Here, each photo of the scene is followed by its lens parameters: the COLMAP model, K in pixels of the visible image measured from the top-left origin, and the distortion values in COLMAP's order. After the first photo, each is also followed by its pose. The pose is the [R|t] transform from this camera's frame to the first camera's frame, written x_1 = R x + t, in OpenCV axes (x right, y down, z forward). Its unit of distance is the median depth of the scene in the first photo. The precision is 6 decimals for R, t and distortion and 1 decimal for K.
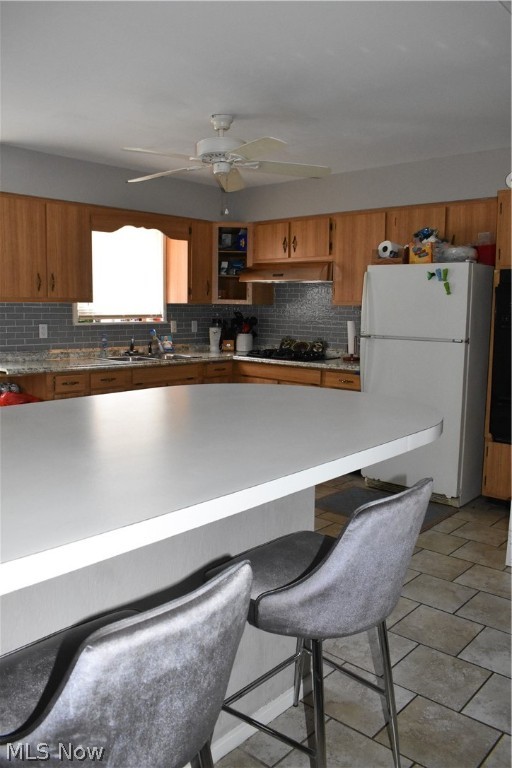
lens RADIAL K [[603.3, 0, 253.6], [0, 603.3, 387.8], [0, 0, 1]] dist [-0.086991, 0.009559]
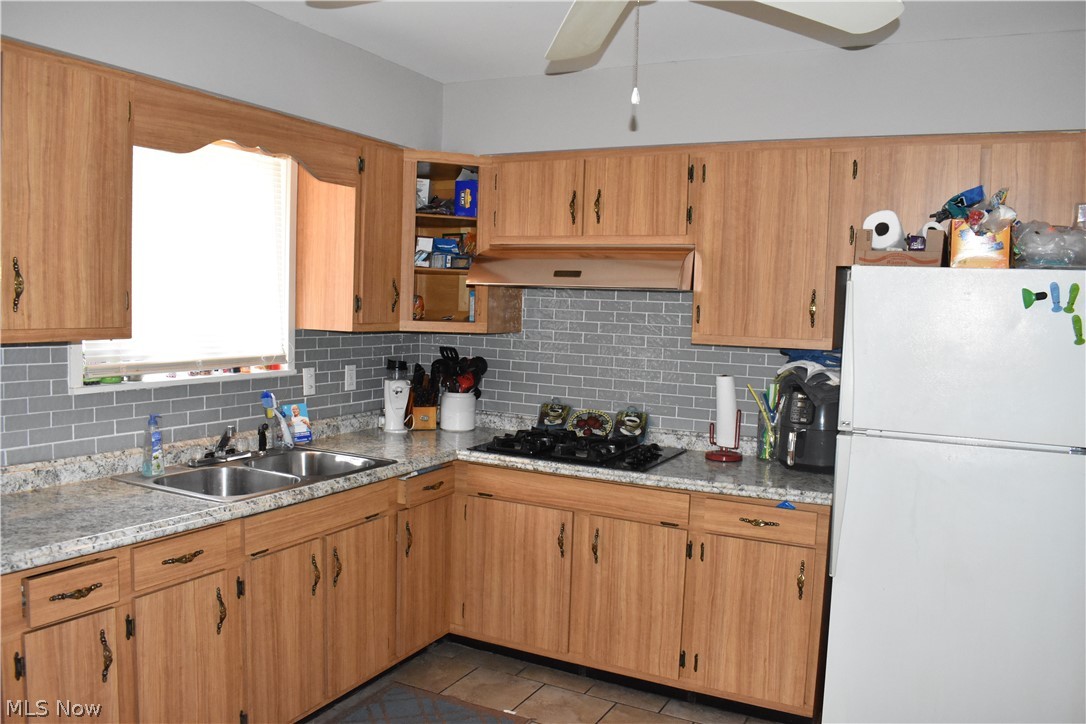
lens RADIAL K [[853.1, 0, 547.3], [0, 853.1, 366.3], [0, 0, 1]] dist [-0.086991, 0.009559]
pose [[0.961554, -0.002181, 0.274607, -0.144175], [0.016552, 0.998611, -0.050026, -0.084122], [-0.274117, 0.052648, 0.960254, 0.385448]]
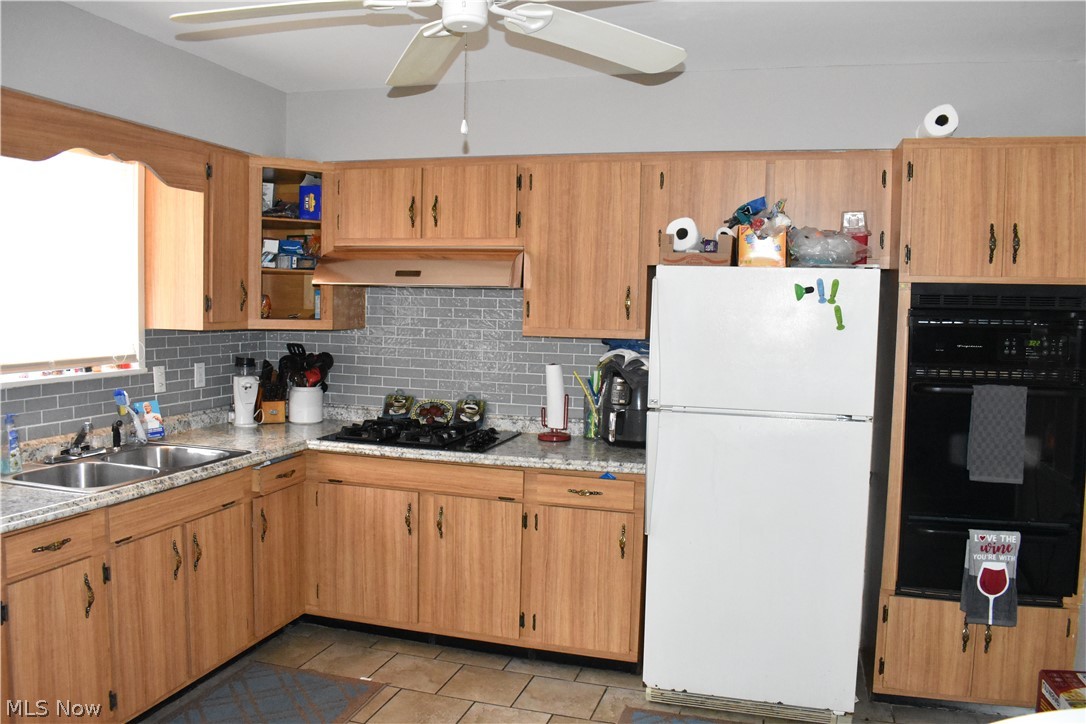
lens RADIAL K [[853.1, 0, 545.0], [0, 853.1, 365.7], [0, 0, 1]] dist [-0.086991, 0.009559]
pose [[0.895247, -0.024875, 0.444876, -0.163127], [0.047791, 0.998041, -0.040366, -0.077320], [-0.443001, 0.057399, 0.894682, 0.329794]]
